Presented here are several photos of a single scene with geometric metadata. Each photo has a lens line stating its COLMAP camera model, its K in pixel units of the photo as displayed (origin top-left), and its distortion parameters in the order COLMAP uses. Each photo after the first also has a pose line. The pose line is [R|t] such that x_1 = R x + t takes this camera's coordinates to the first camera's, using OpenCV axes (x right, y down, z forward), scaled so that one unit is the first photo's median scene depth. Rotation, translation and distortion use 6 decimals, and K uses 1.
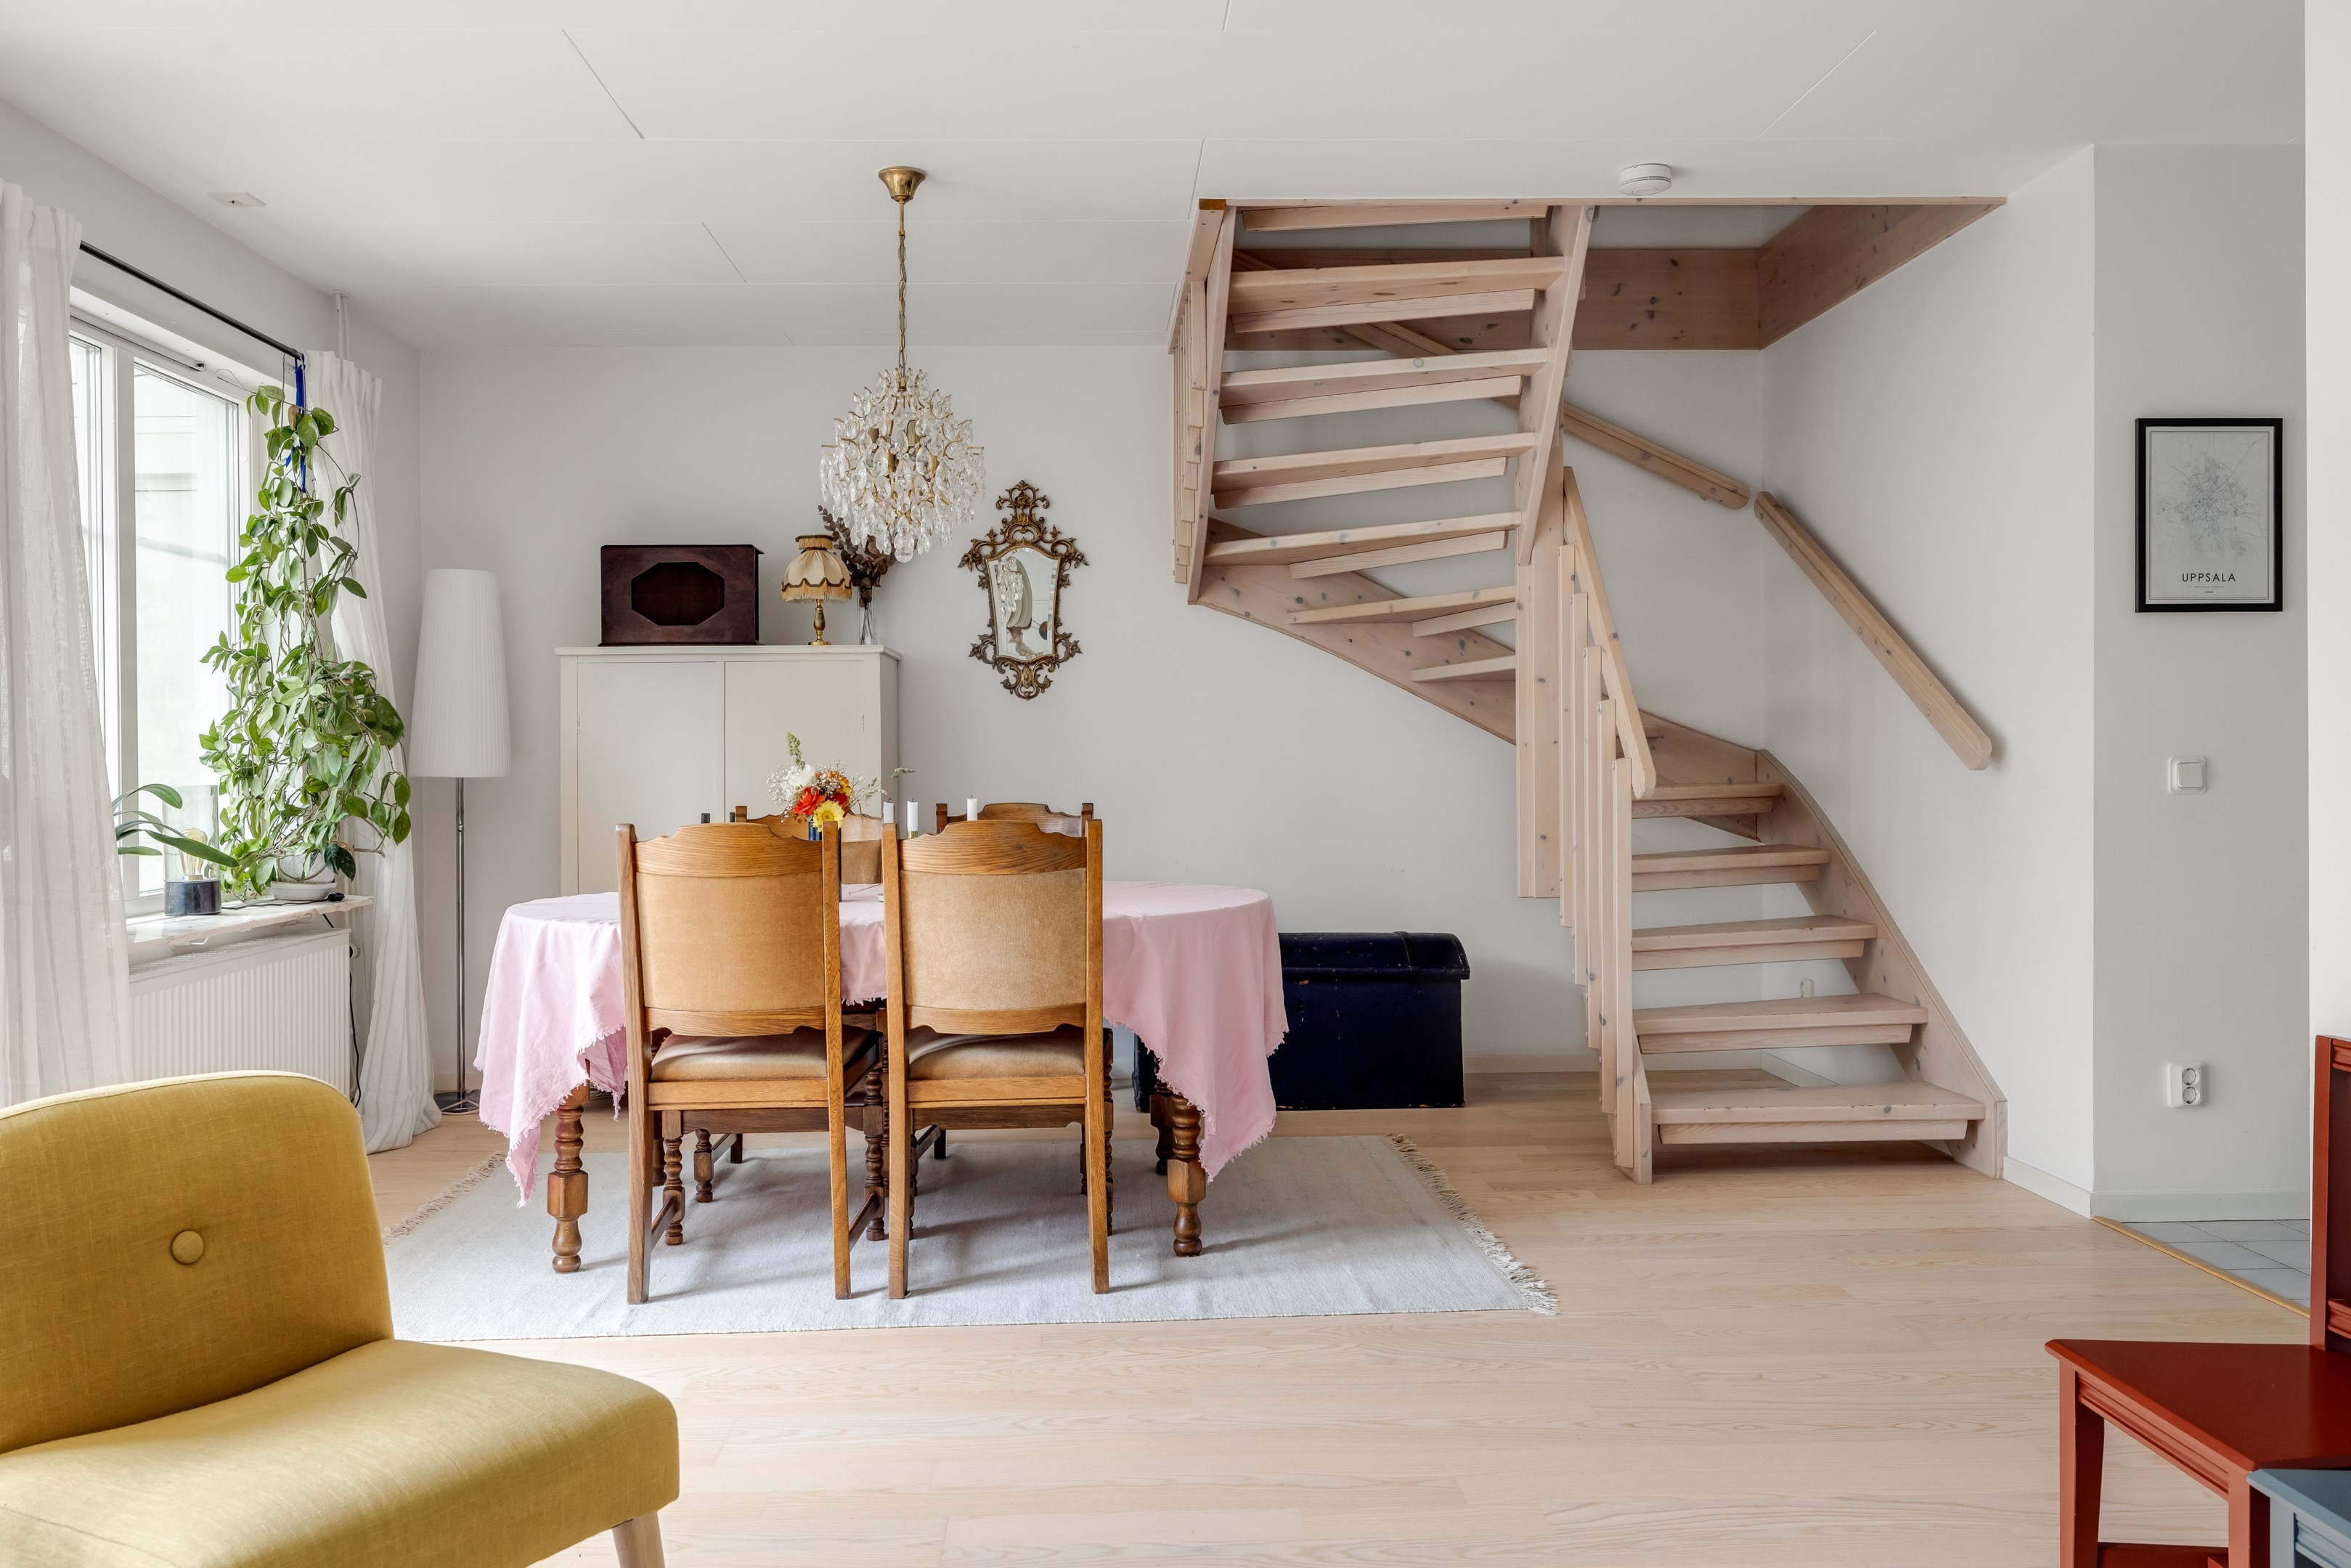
lens RADIAL K [[1829.1, 0, 1173.7], [0, 1829.1, 779.6], [0, 0, 1]] dist [-0.009213, -0.001015]
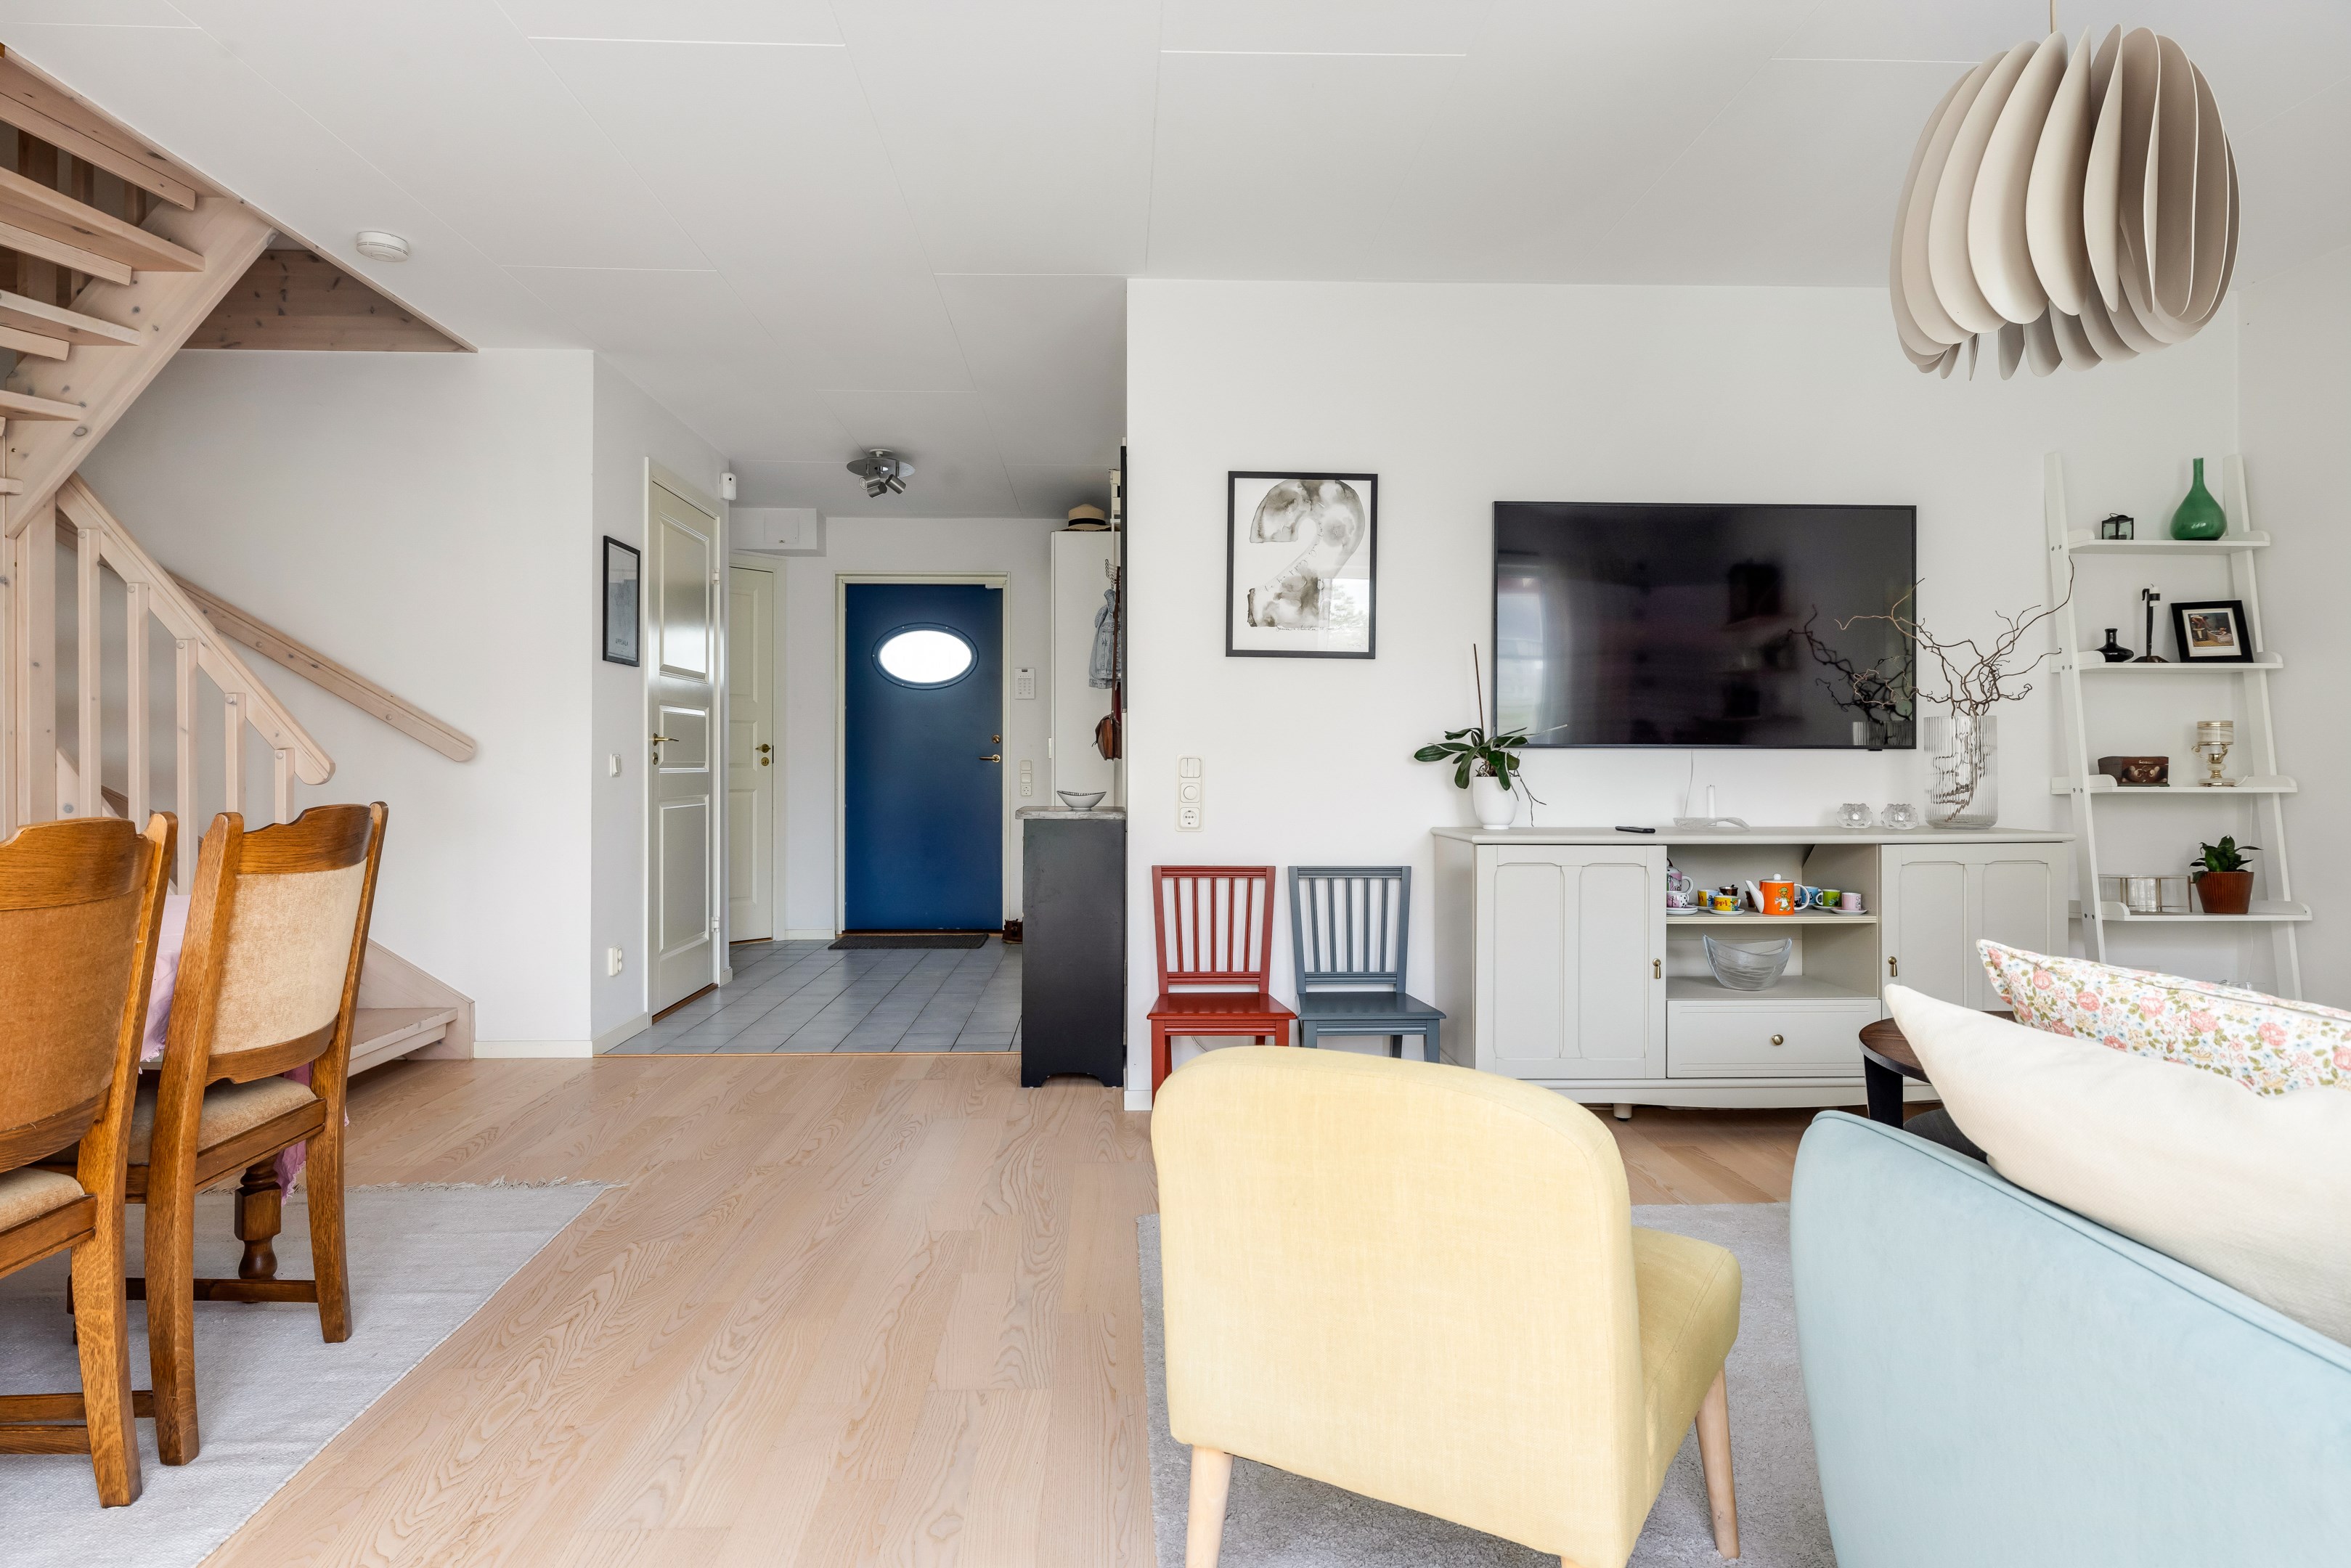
lens RADIAL K [[1294.1, 0, 1176.0], [0, 1294.1, 781.2], [0, 0, 1]] dist [0.000935, 0.000211]
pose [[0.014167, -0.008141, 0.999867, -0.701468], [0.012878, 0.999885, 0.007959, 0.012116], [-0.999817, 0.012763, 0.014270, 0.623615]]
